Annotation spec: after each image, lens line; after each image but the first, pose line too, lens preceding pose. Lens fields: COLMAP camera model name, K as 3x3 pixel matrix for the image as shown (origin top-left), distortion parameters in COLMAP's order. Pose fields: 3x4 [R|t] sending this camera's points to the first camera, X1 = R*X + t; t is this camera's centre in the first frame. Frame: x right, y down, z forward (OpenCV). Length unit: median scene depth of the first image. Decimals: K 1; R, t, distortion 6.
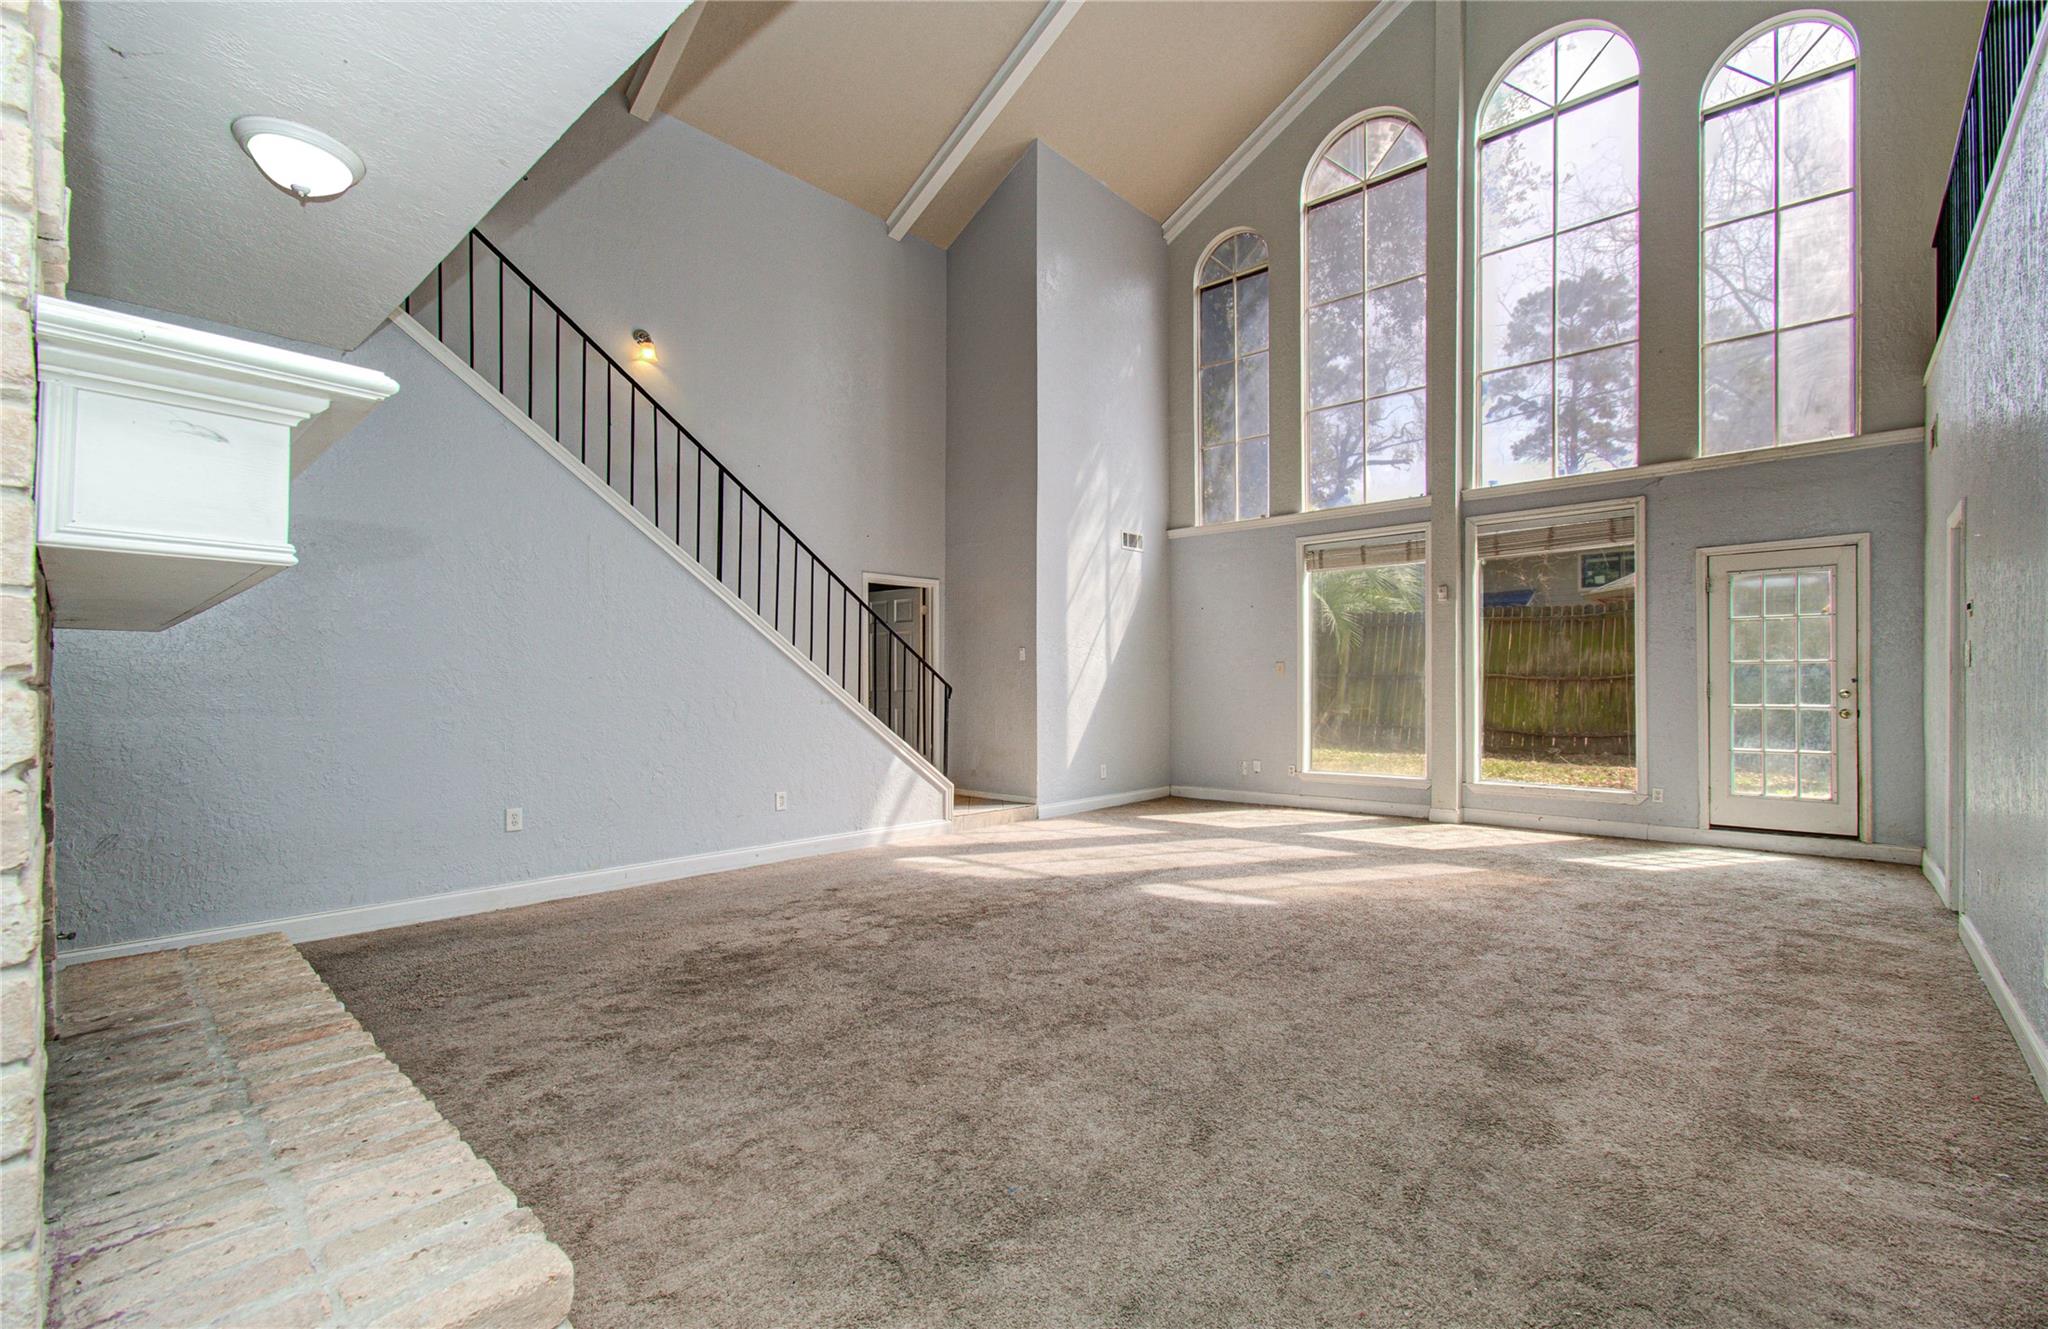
lens RADIAL K [[897.8, 0, 1003.6], [0, 897.8, 672.8], [0, 0, 1]] dist [-0.004263, 0.004345]
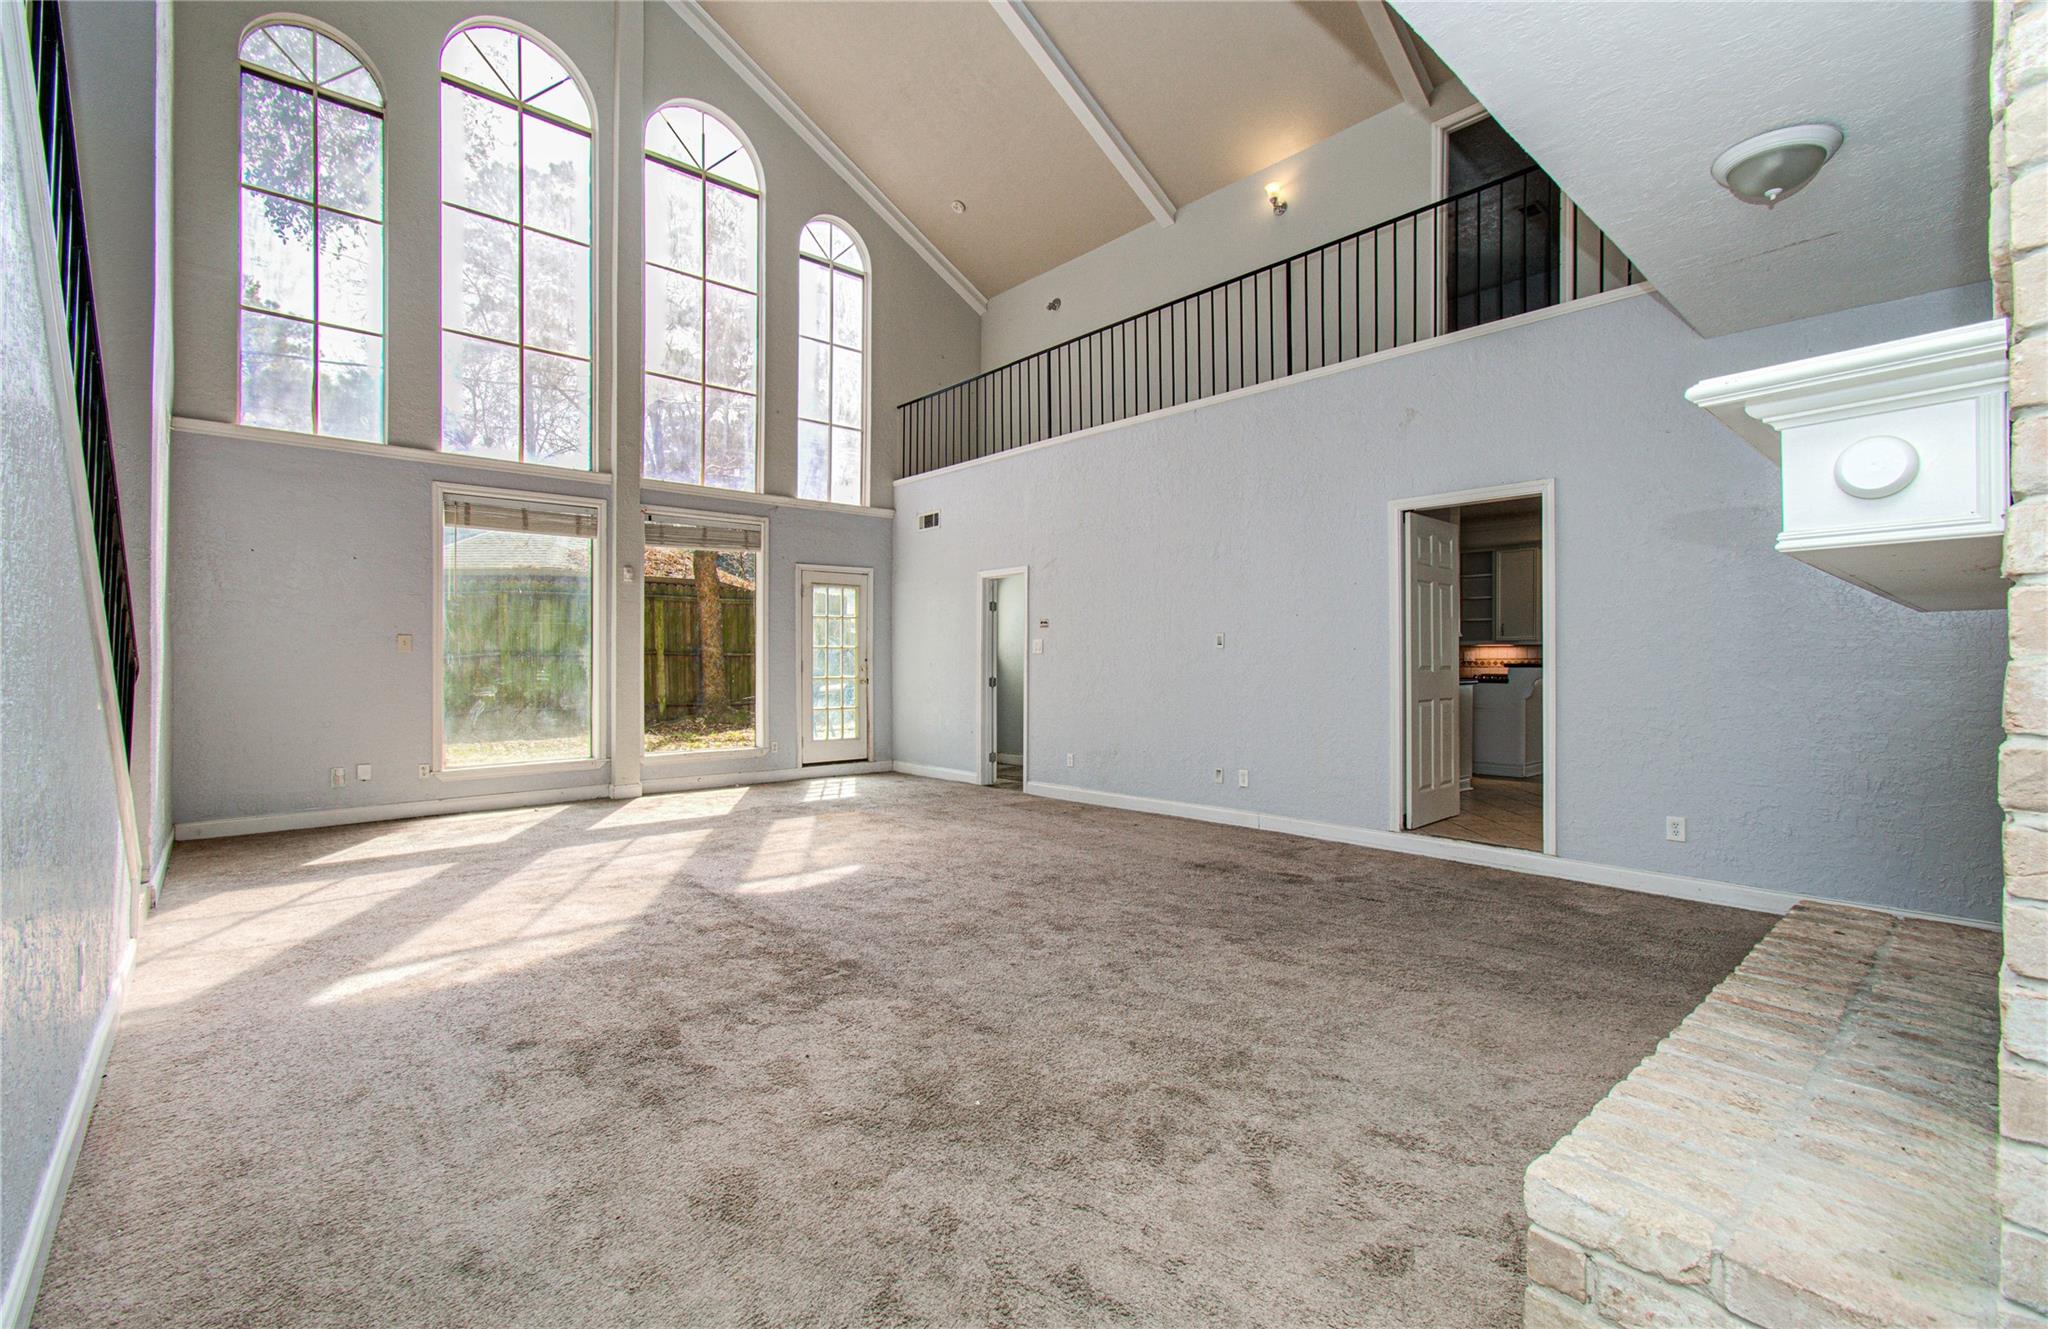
lens RADIAL K [[897.8, 0, 1024.1], [0, 897.8, 648.2], [0, 0, 1]] dist [-0.004263, 0.004345]
pose [[0.085100, 0.017701, 0.996215, -0.536668], [-0.013262, 0.999774, -0.016631, 0.007716], [-0.996284, -0.011796, 0.085315, 0.503970]]
